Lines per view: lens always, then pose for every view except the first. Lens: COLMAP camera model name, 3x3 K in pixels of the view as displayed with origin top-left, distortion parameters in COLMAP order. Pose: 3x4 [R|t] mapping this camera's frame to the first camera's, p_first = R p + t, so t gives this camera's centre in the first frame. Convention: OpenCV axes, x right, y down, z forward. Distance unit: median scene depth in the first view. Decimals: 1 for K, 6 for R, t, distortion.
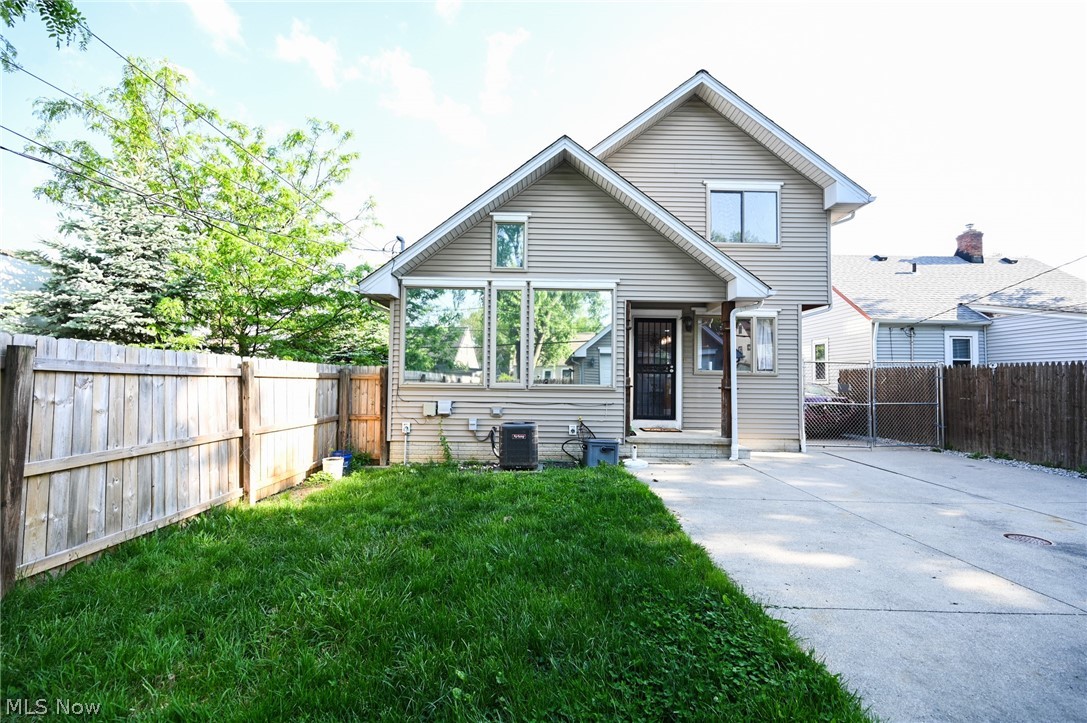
lens RADIAL K [[435.3, 0, 543.5], [0, 435.3, 361.5], [0, 0, 1]] dist [-0.001056, -0.000035]
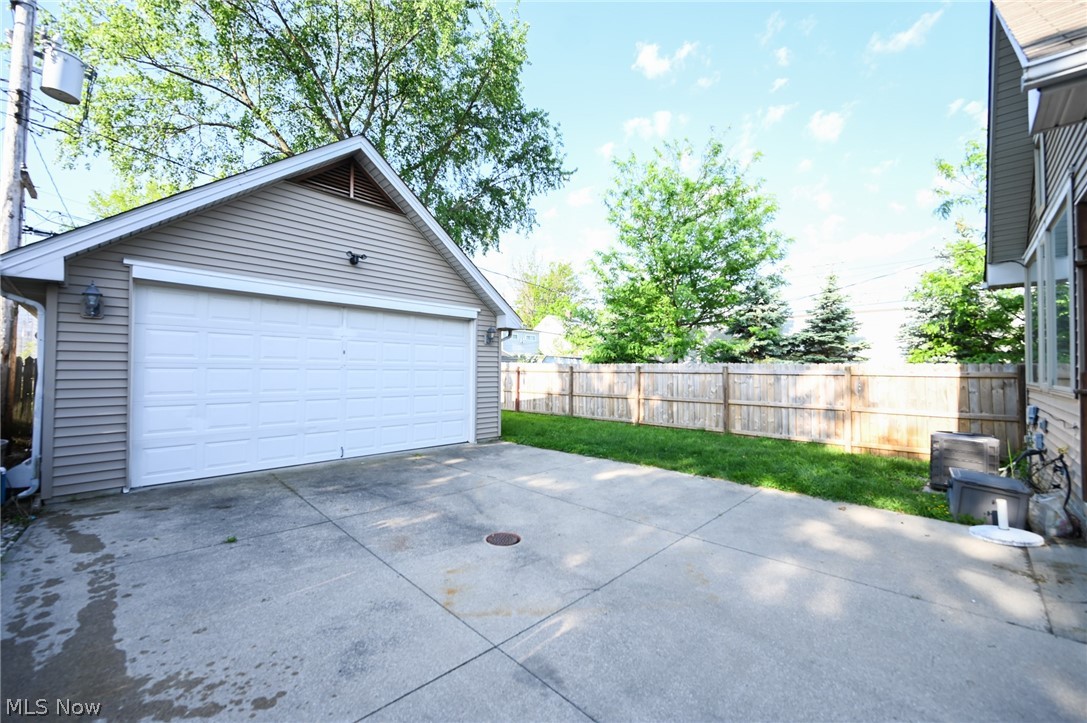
lens RADIAL K [[435.3, 0, 543.5], [0, 435.3, 361.5], [0, 0, 1]] dist [-0.001056, -0.000035]
pose [[-0.691134, -0.030676, -0.722076, 1.976208], [0.018726, 0.998003, -0.060322, 0.091848], [0.722484, -0.055212, -0.689179, 1.959398]]
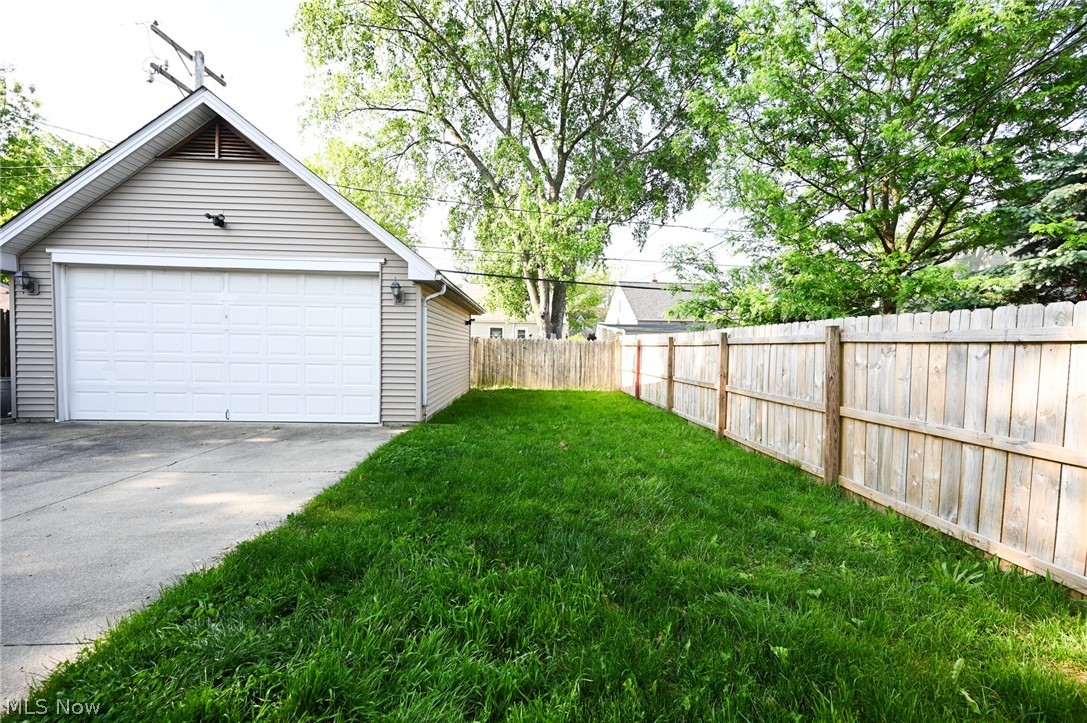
lens RADIAL K [[435.3, 0, 543.5], [0, 435.3, 361.5], [0, 0, 1]] dist [-0.001056, -0.000035]
pose [[-0.998607, -0.026714, -0.045496, -0.111541], [-0.026076, 0.999554, -0.014552, 0.109998], [0.045865, -0.013345, -0.998859, 1.999388]]
